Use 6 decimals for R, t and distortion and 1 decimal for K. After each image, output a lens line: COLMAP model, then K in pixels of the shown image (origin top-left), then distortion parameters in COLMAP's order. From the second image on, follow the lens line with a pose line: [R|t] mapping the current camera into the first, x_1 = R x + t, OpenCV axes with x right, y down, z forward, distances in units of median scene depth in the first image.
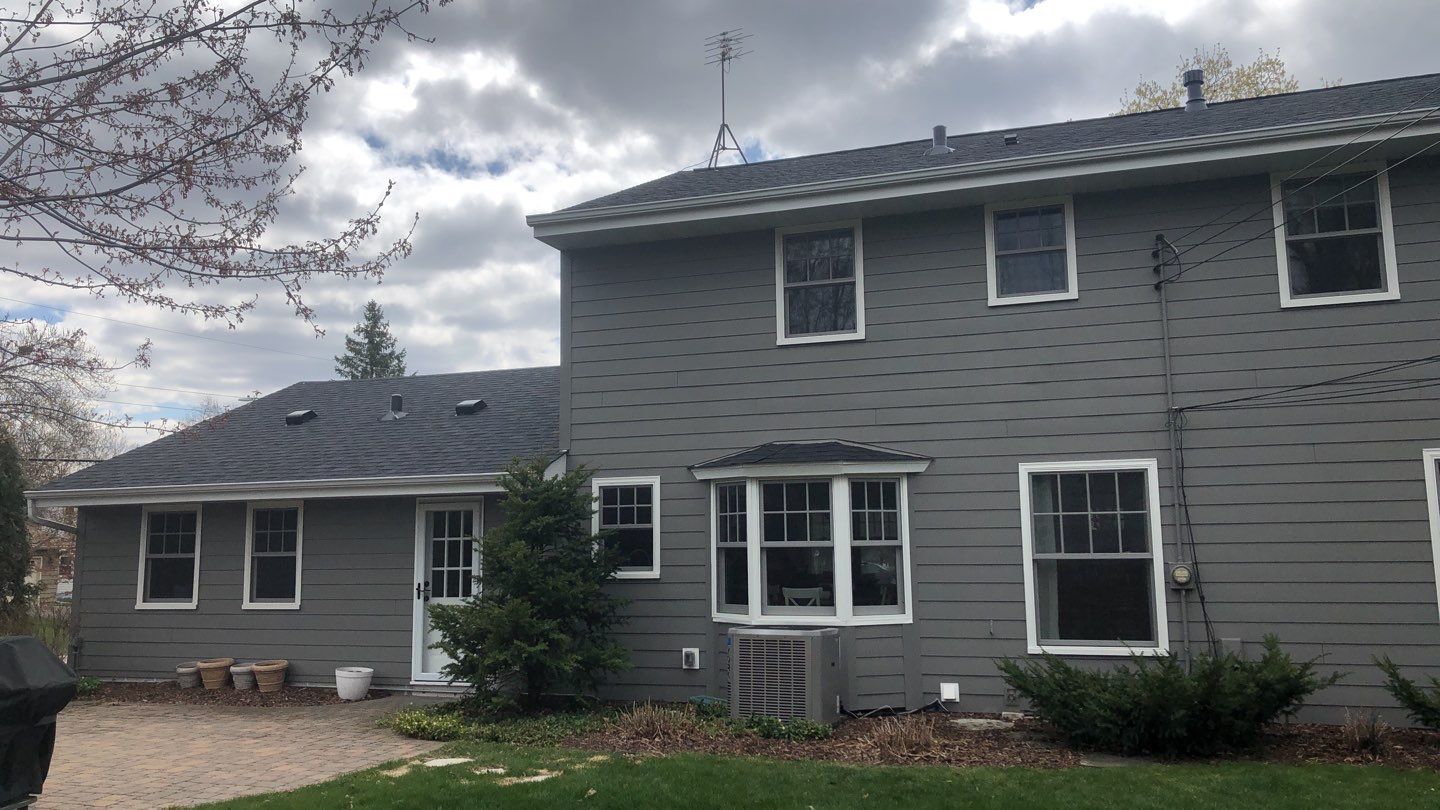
lens RADIAL K [[1186.2, 0, 714.7], [0, 1186.2, 384.3], [0, 0, 1]] dist [0.061593, -0.085819]
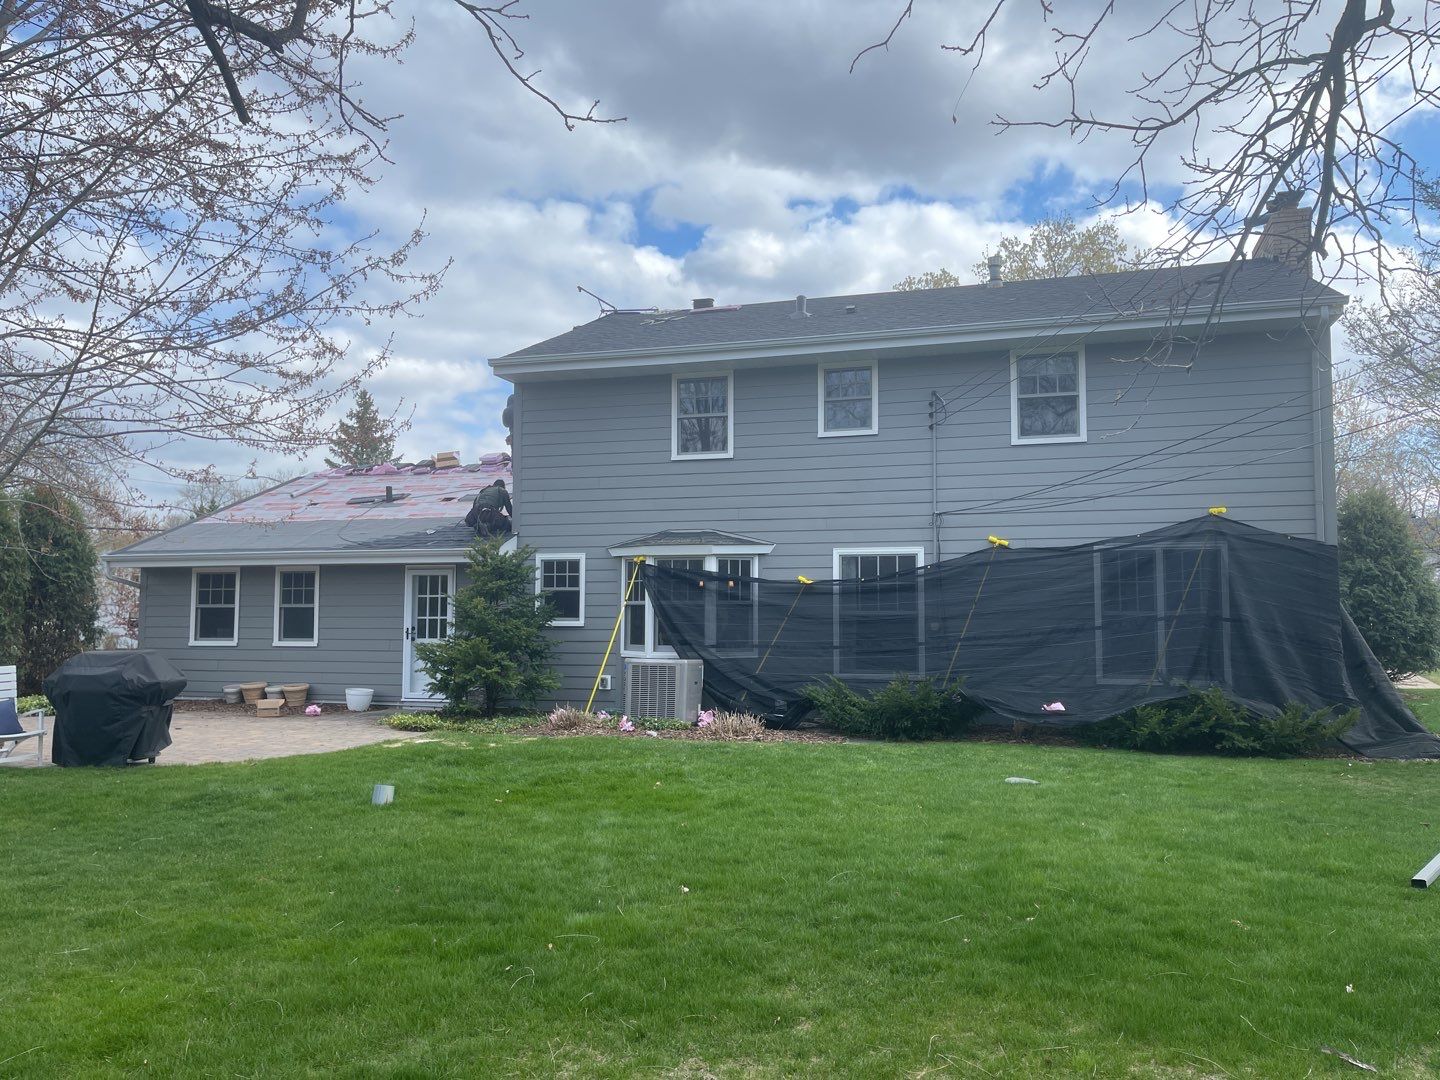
lens RADIAL K [[1065.4, 0, 720.0], [0, 1065.4, 540.0], [0, 0, 1]] dist [0.054737, -0.000447]
pose [[0.998884, 0.017657, 0.043799, 0.057194], [-0.020640, 0.997429, 0.068631, -0.026571], [-0.042474, -0.069458, 0.996680, -0.246102]]
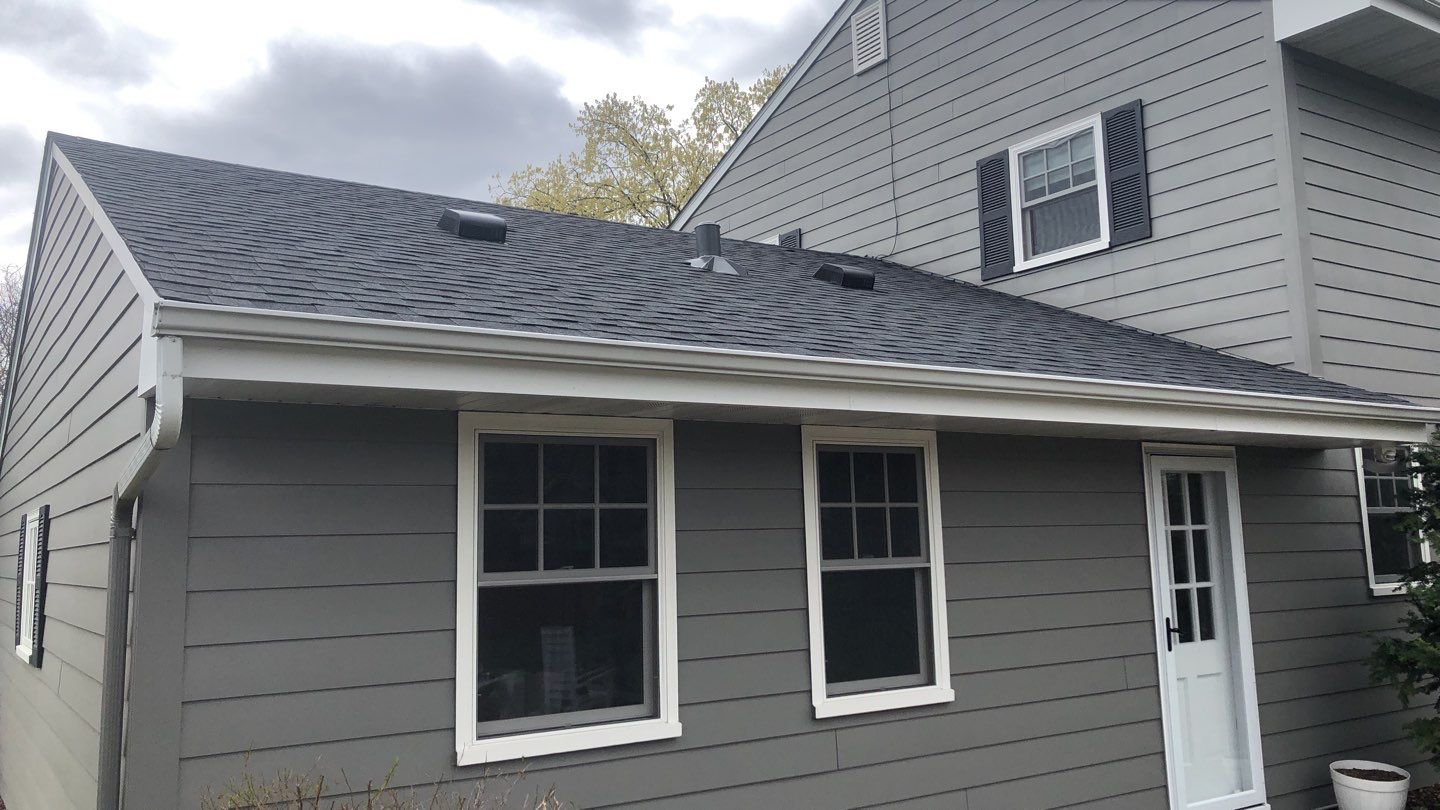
lens RADIAL K [[1186.2, 0, 714.7], [0, 1186.2, 384.3], [0, 0, 1]] dist [0.061593, -0.085819]
pose [[0.592242, 0.091157, 0.800587, -0.830517], [-0.104404, 0.993886, -0.035933, 0.122975], [-0.798967, -0.062304, 0.598138, 0.963793]]
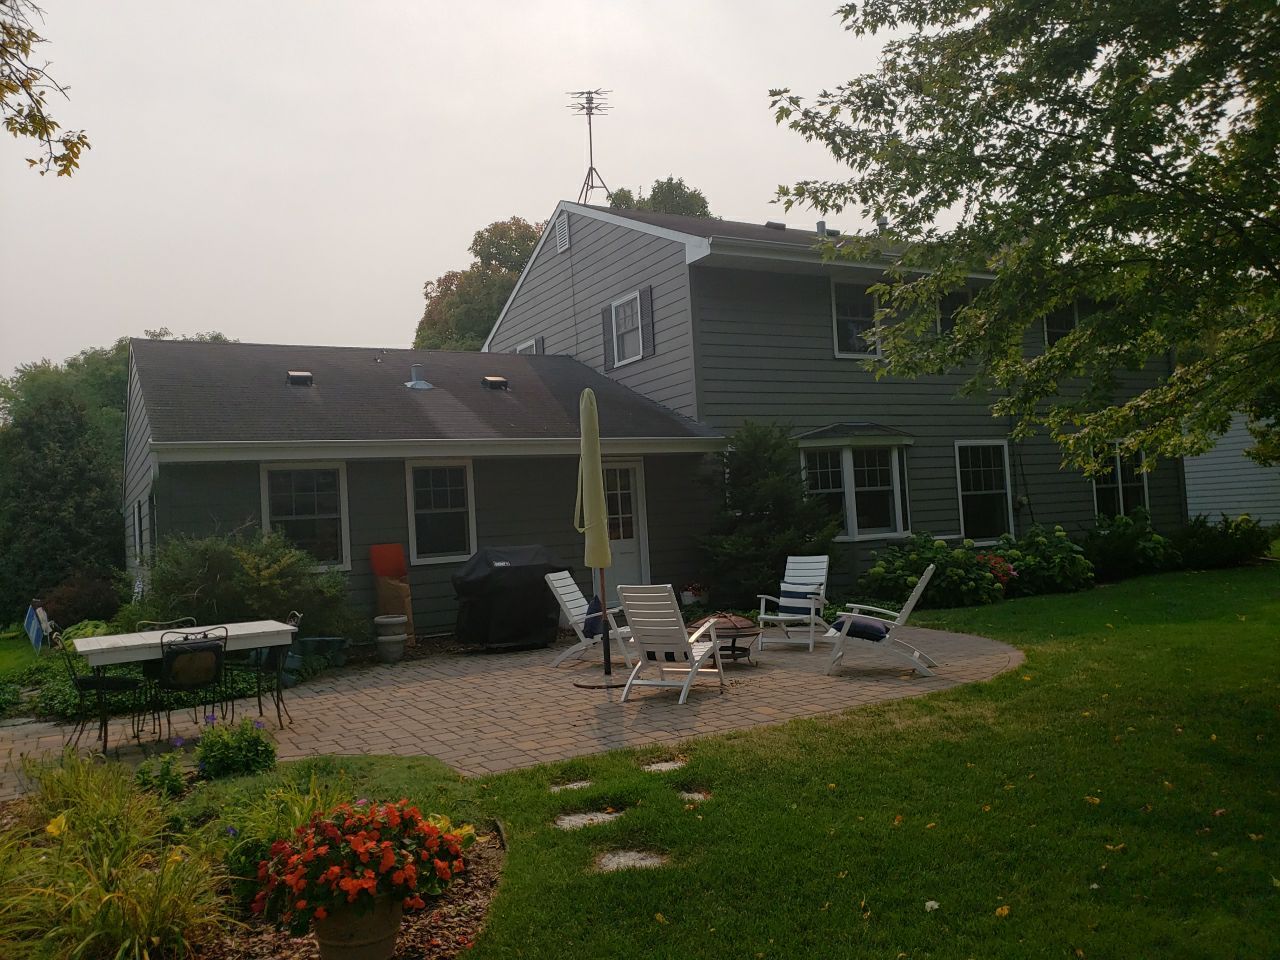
lens RADIAL K [[1015.5, 0, 646.9], [0, 1015.5, 434.4], [0, 0, 1]] dist [0.069099, -0.001620]
pose [[0.637584, 0.035166, 0.769578, -1.084516], [-0.063291, 0.997972, 0.006834, 0.069580], [-0.767777, -0.053065, 0.638516, 0.363847]]
